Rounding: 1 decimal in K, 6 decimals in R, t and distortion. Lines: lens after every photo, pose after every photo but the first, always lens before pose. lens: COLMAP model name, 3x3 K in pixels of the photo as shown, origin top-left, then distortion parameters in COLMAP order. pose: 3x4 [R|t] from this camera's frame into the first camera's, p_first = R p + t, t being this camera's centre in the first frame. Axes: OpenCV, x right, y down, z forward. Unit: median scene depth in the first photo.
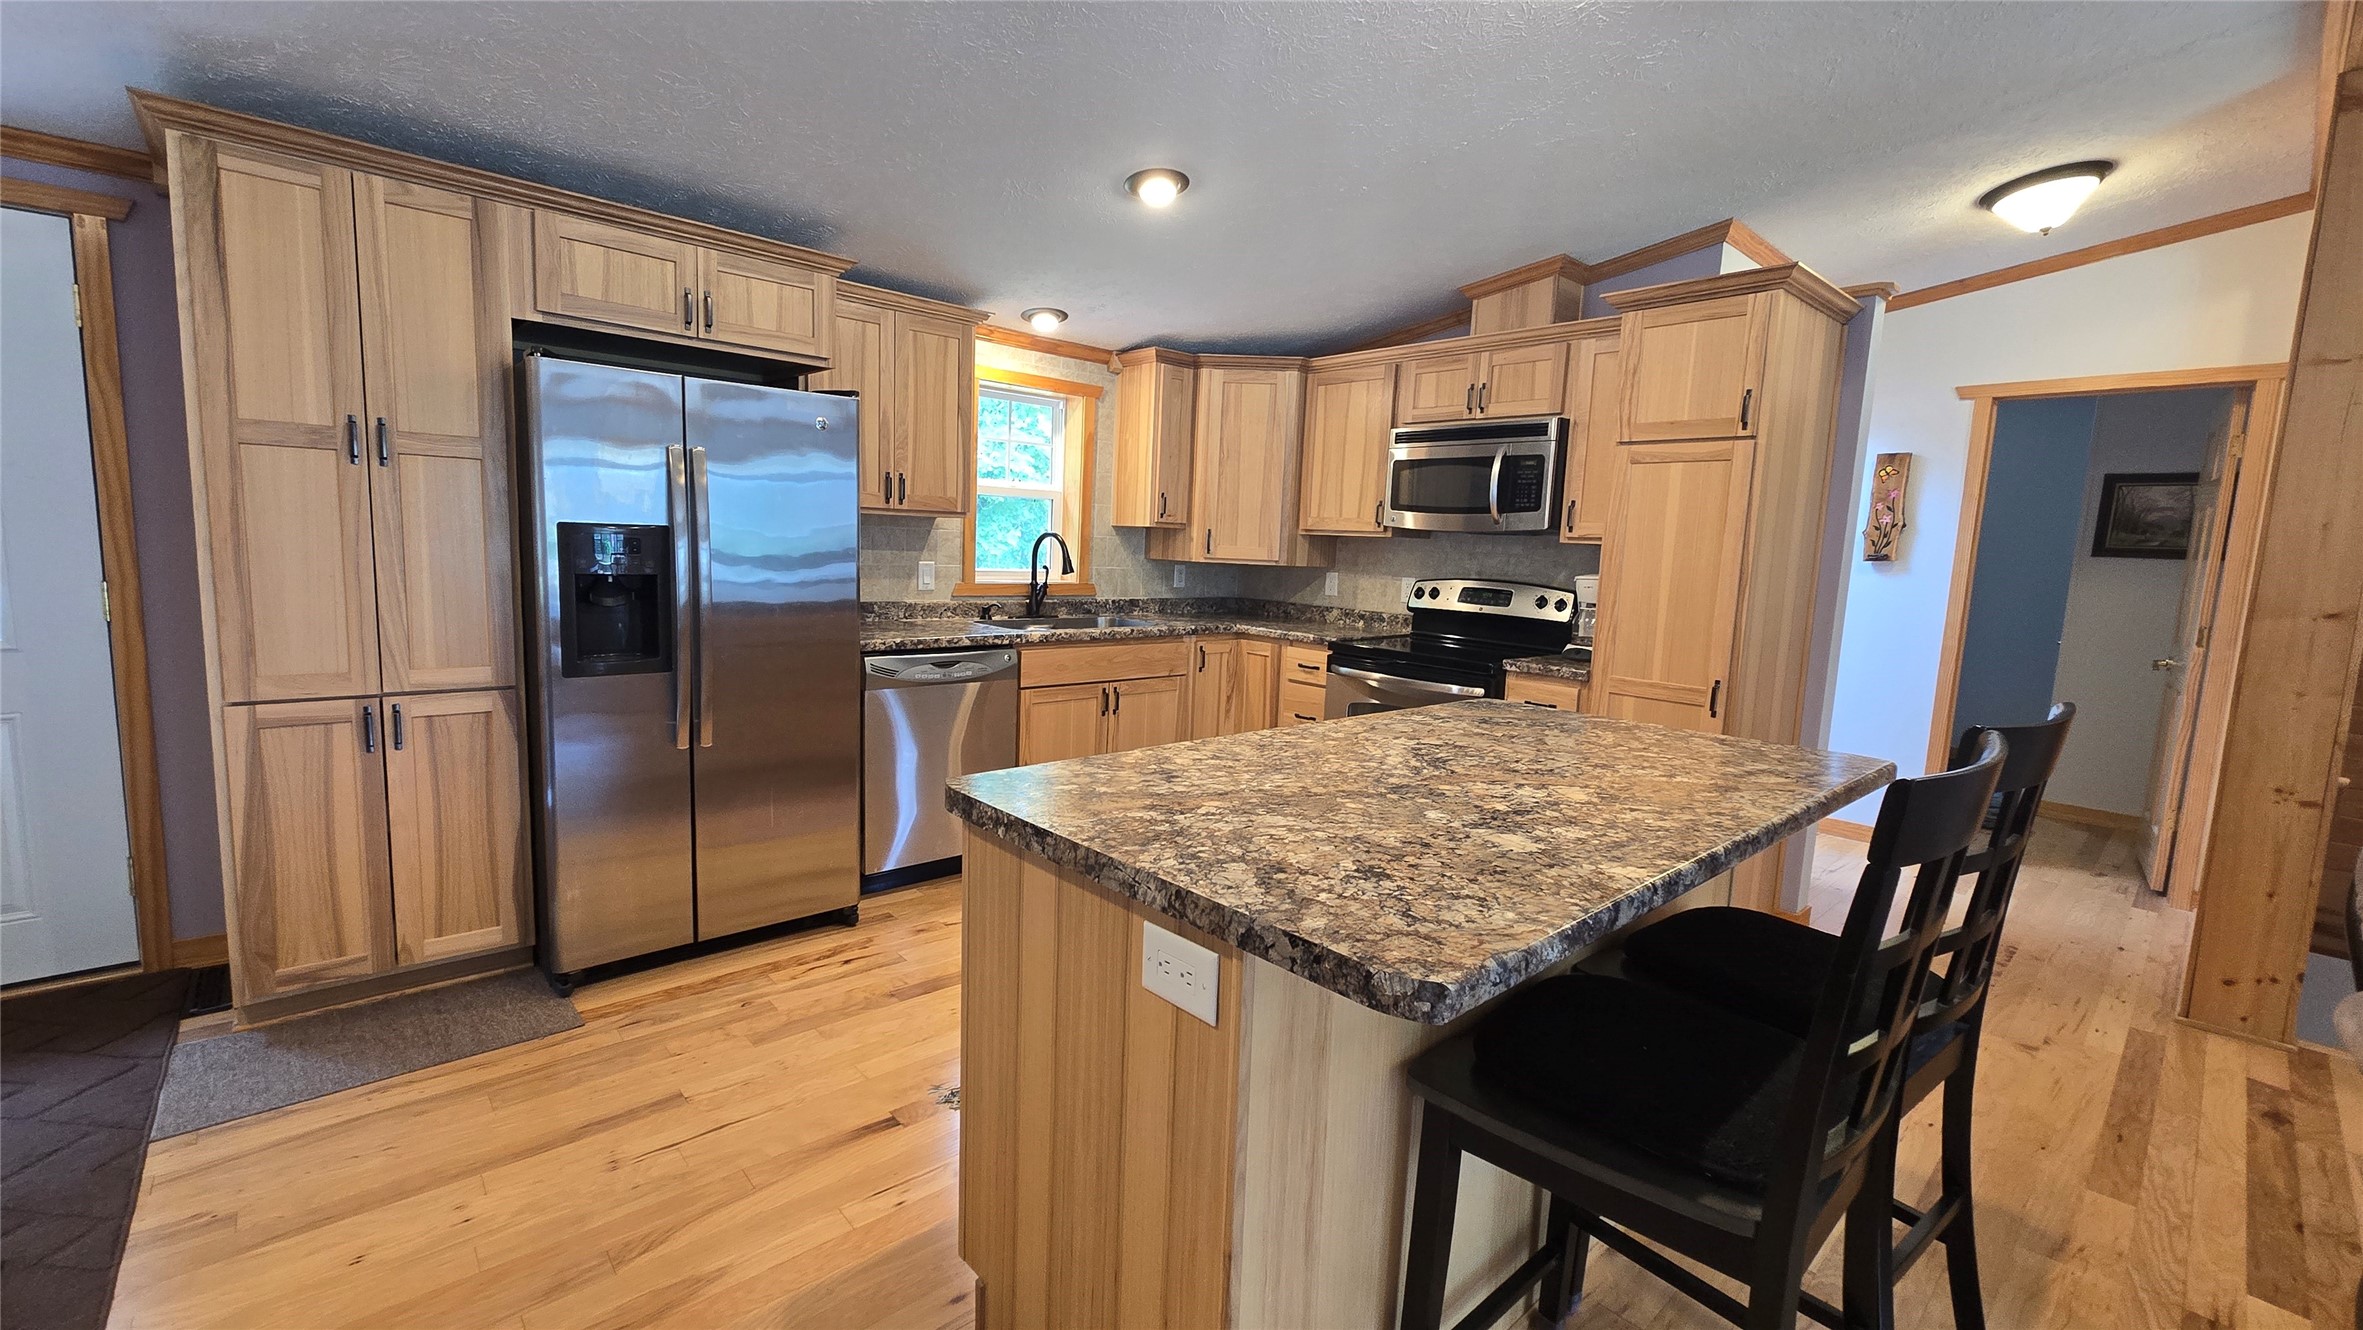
lens RADIAL K [[964.5, 0, 1180.6], [0, 964.5, 660.3], [0, 0, 1]] dist [0.002044, -0.000590]
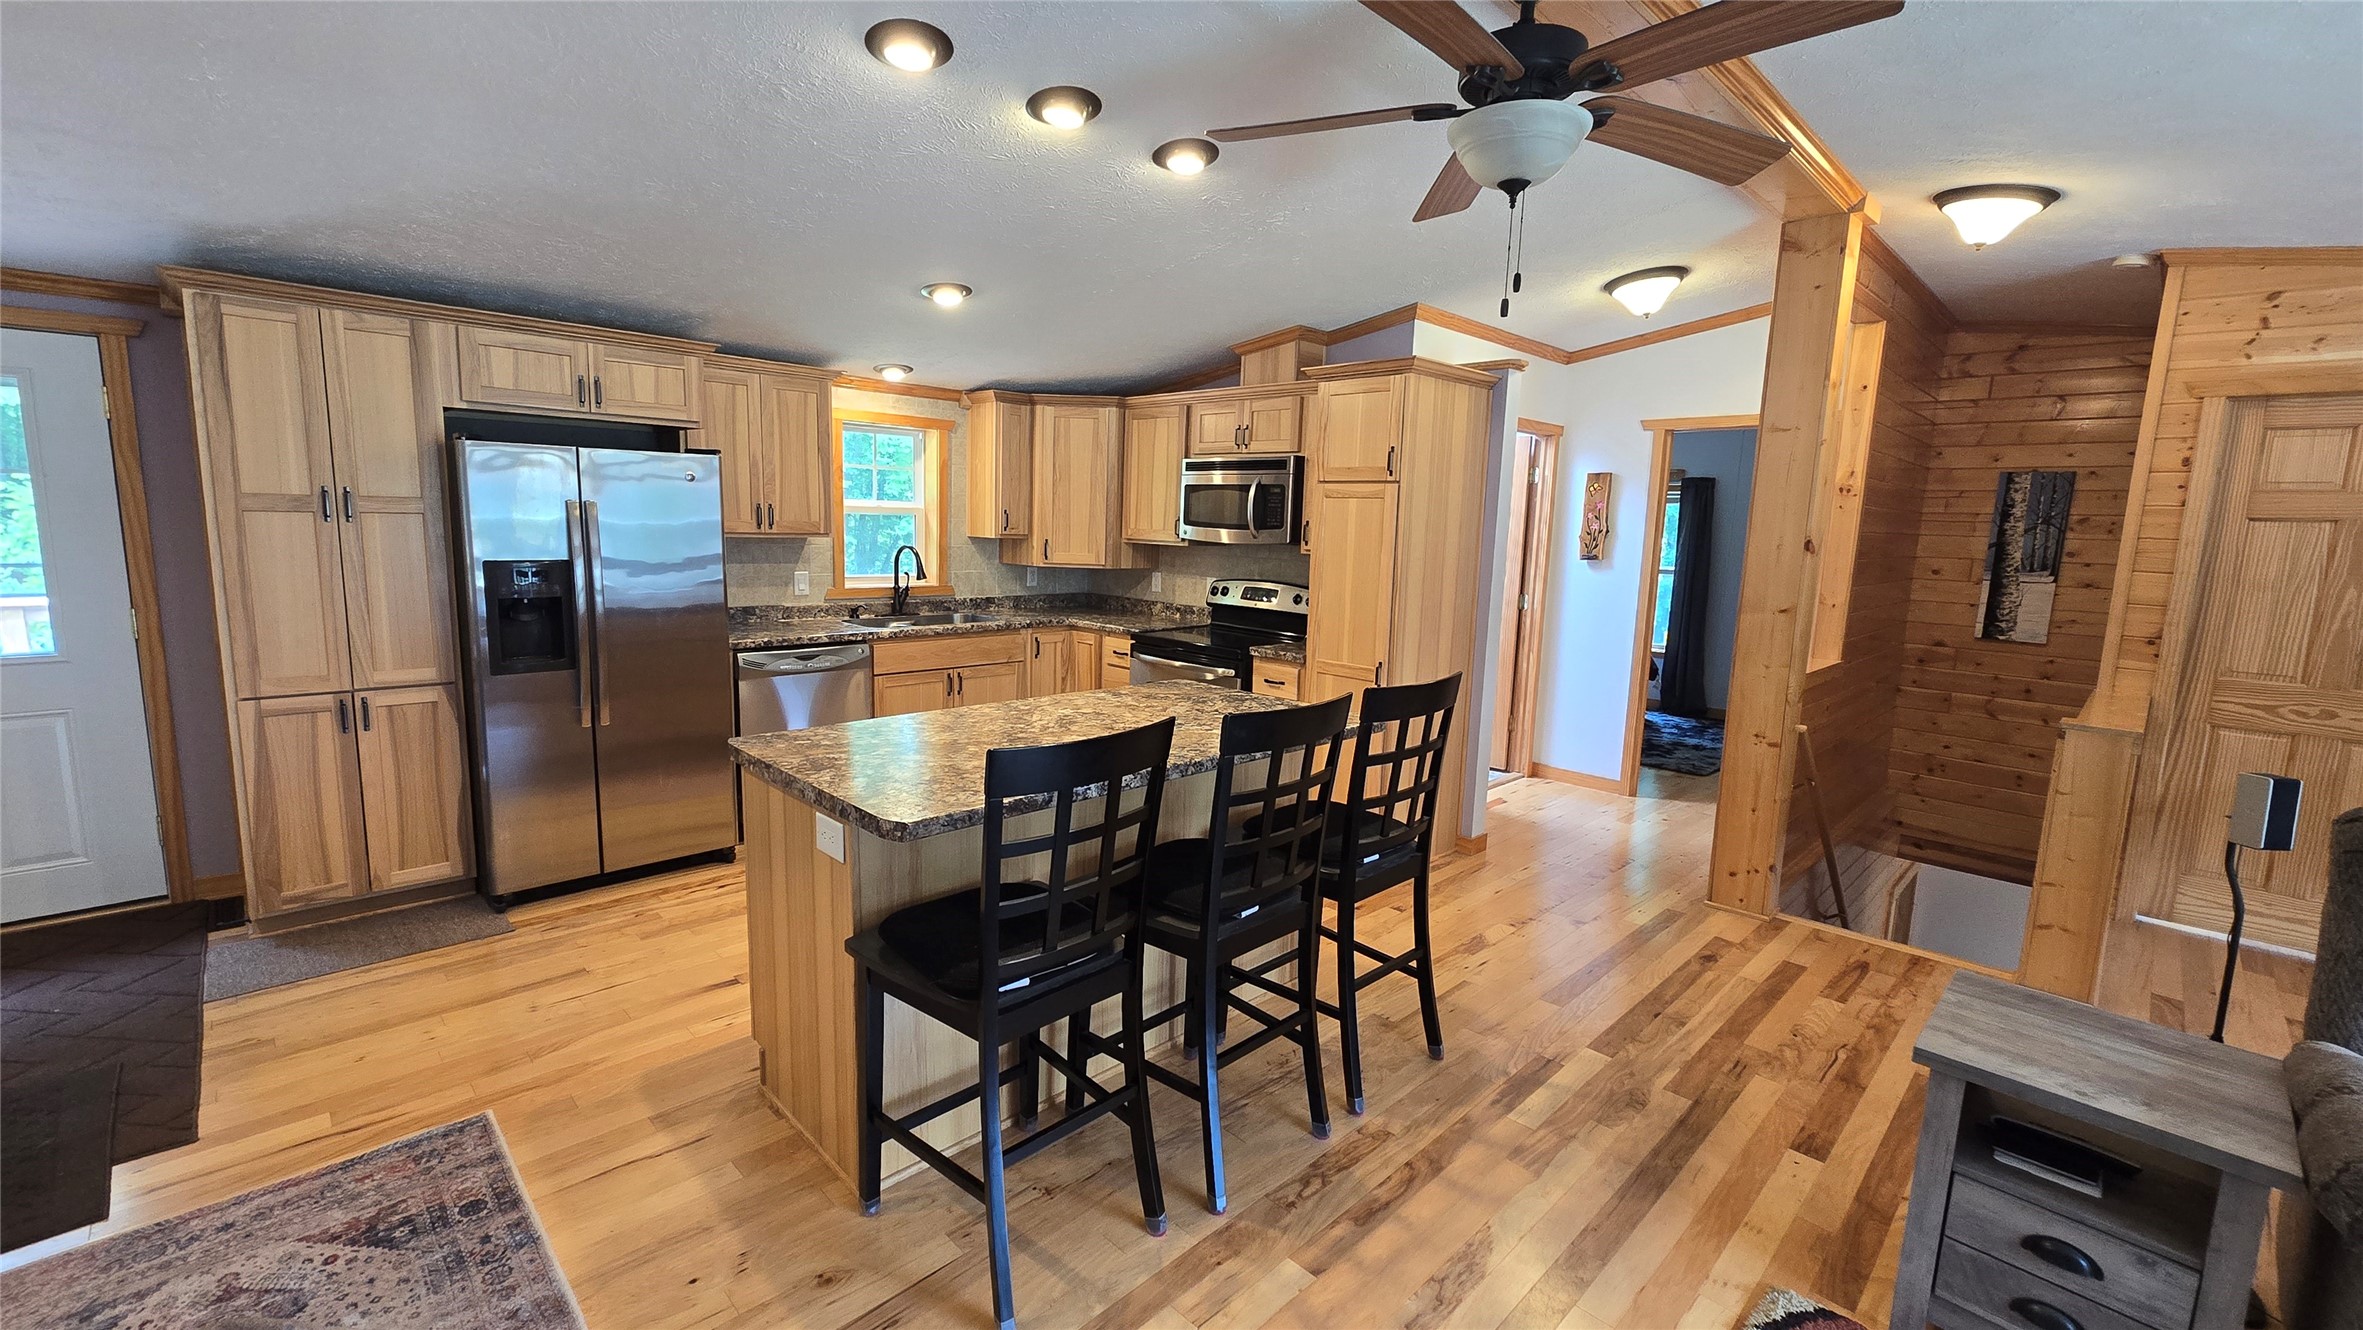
lens RADIAL K [[964.5, 0, 1185.5], [0, 964.5, 658.3], [0, 0, 1]] dist [0.002044, -0.000590]
pose [[0.998995, -0.015531, 0.042046, 0.241756], [0.014577, 0.999631, 0.022901, -0.020029], [-0.042386, -0.022265, 0.998853, -0.343034]]
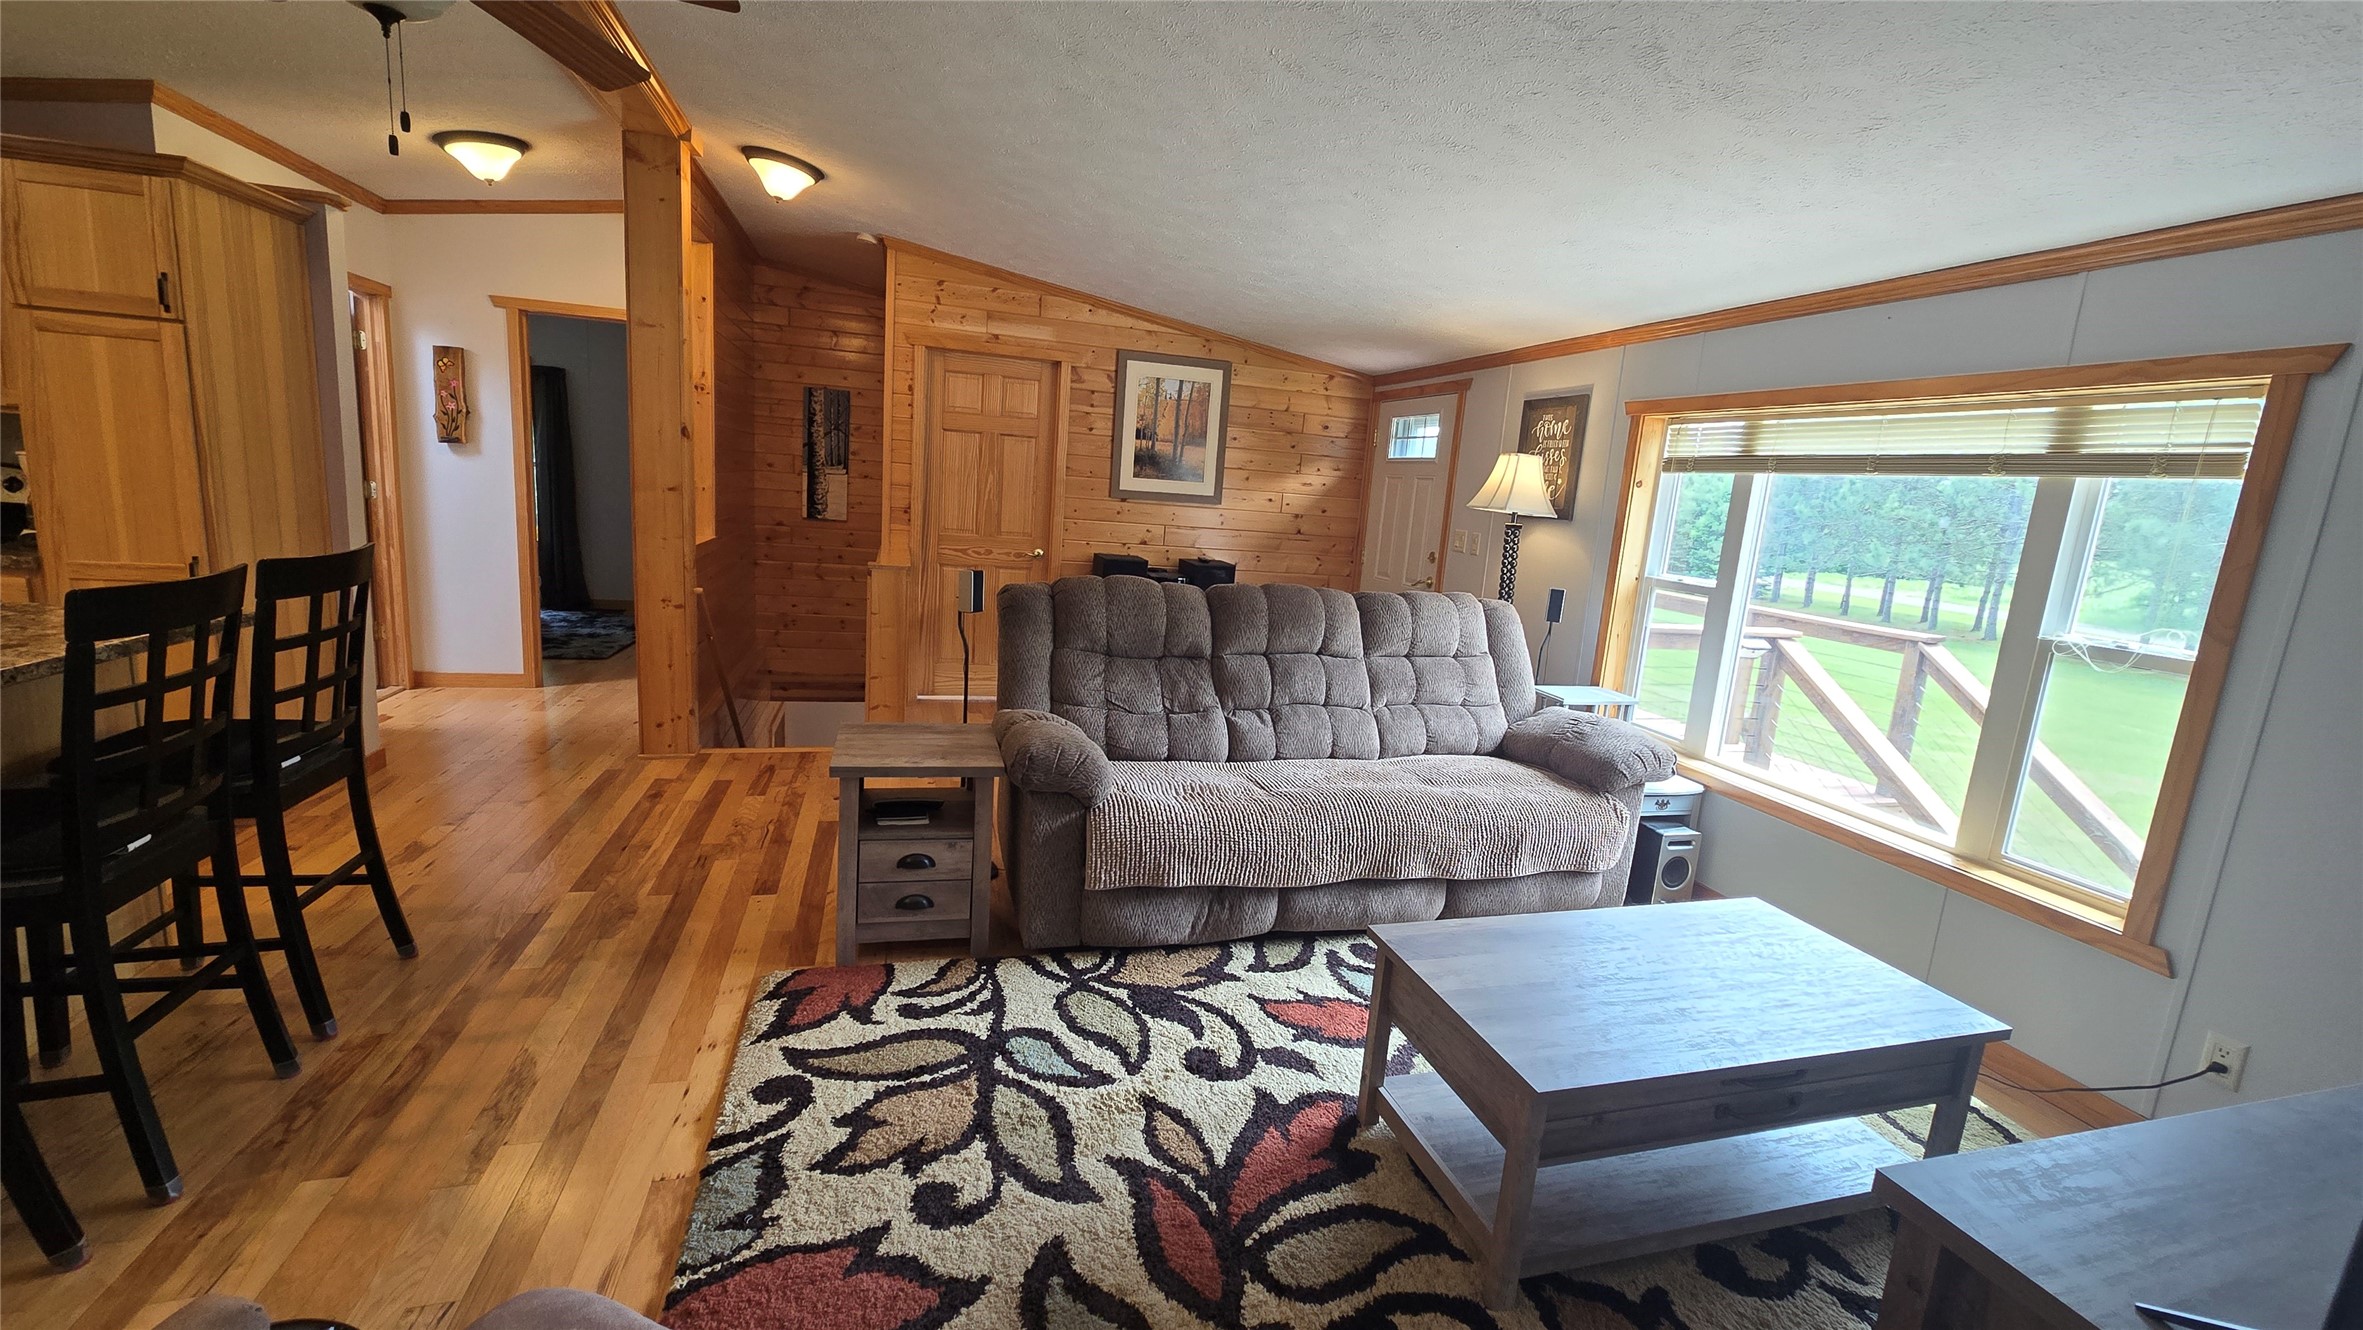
lens RADIAL K [[964.5, 0, 1177.2], [0, 964.5, 660.0], [0, 0, 1]] dist [0.002044, -0.000590]
pose [[0.443975, -0.166815, 0.880374, 0.091091], [0.054076, 0.985715, 0.159505, 0.022665], [-0.894406, -0.023209, 0.446654, -0.449232]]
